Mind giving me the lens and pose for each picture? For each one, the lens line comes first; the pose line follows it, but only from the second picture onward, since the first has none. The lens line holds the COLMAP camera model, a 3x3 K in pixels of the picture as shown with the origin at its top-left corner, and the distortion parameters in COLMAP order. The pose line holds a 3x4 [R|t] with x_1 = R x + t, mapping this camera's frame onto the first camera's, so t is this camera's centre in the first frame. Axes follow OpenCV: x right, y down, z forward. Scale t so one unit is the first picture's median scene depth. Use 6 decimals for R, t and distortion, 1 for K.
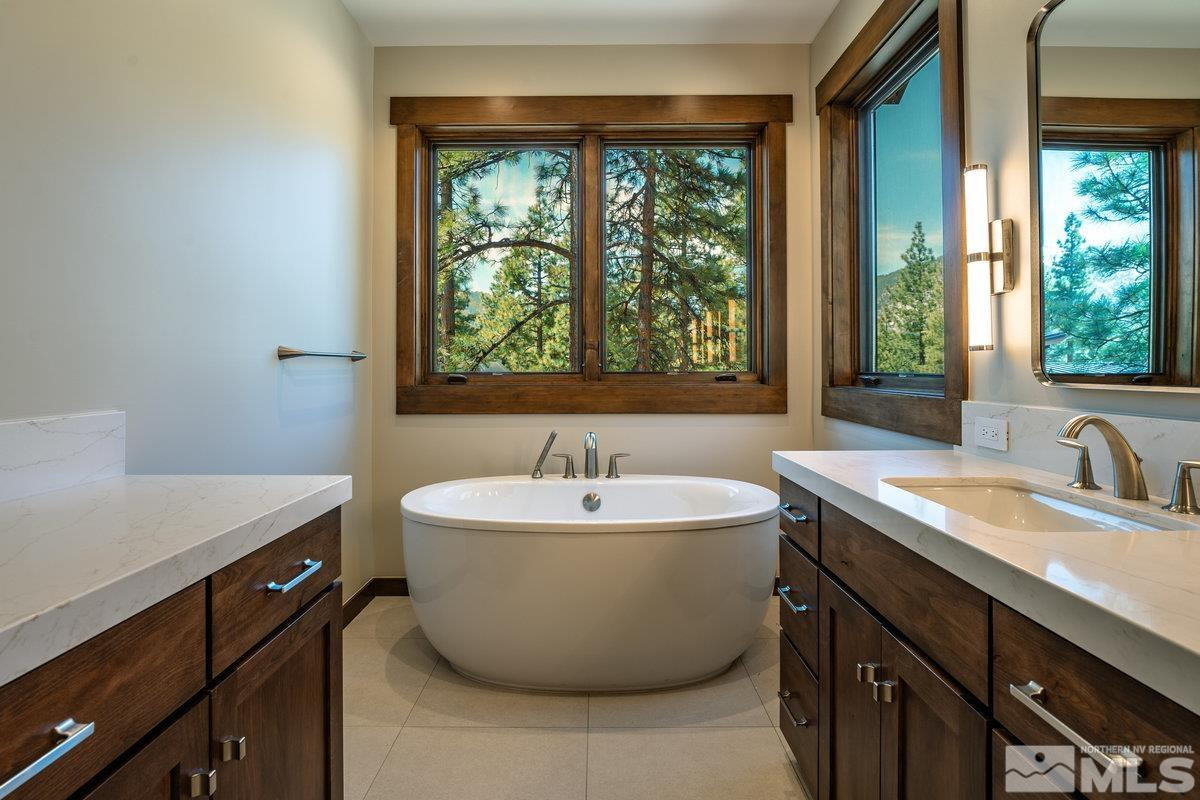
lens RADIAL K [[560.3, 0, 599.0], [0, 560.3, 365.2], [0, 0, 1]] dist [-0.018607, -0.000344]
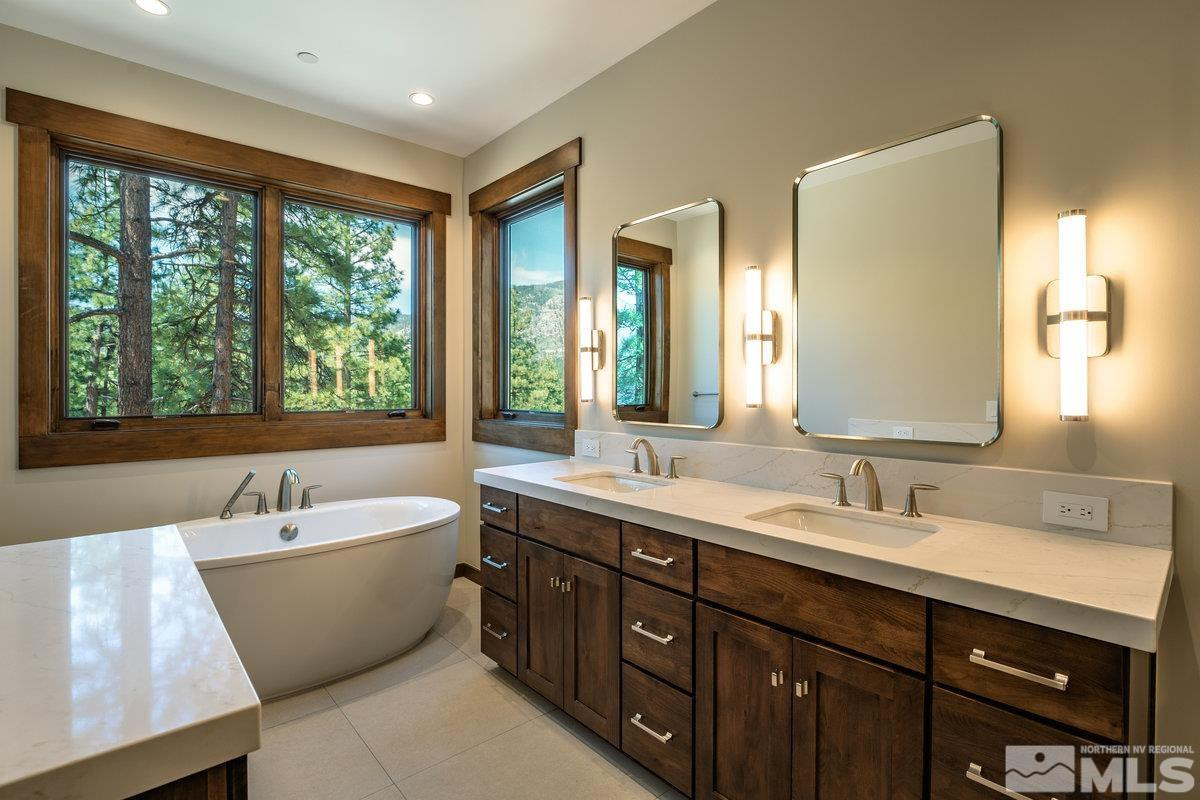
lens RADIAL K [[557.5, 0, 592.1], [0, 557.5, 397.5], [0, 0, 1]] dist [-0.021577, -0.000110]
pose [[0.749675, -0.010513, 0.661722, -0.282508], [-0.004704, 0.999764, 0.021213, -0.046437], [-0.661789, -0.019015, 0.749449, -0.204428]]
